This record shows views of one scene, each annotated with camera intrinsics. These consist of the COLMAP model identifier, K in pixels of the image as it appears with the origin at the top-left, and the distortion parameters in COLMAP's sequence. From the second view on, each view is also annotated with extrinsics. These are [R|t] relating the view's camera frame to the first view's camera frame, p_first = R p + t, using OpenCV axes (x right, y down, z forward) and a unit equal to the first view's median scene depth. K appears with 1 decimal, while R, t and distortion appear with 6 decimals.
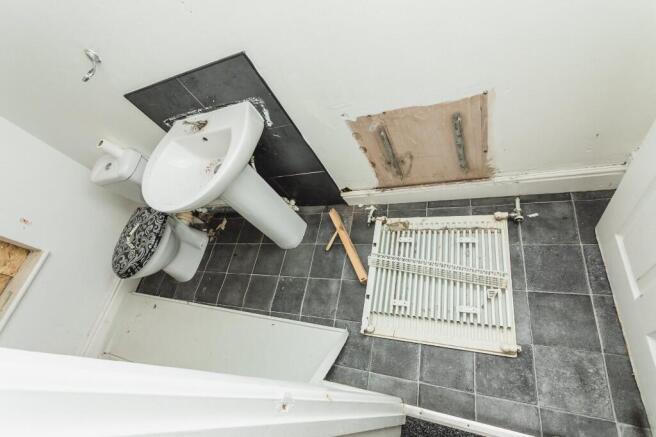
lens RADIAL K [[309.7, 0, 325.6], [0, 309.7, 216.3], [0, 0, 1]] dist [0.000964, -0.000036]
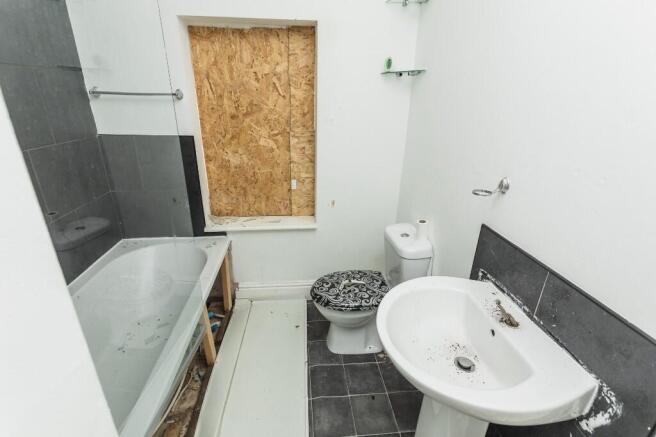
lens RADIAL K [[309.7, 0, 325.6], [0, 309.7, 216.3], [0, 0, 1]] dist [0.000964, -0.000036]
pose [[0.265076, 0.708989, -0.653505, -0.156220], [-0.887777, 0.443940, 0.121529, -0.081561], [0.376279, 0.547953, 0.747102, 0.119150]]
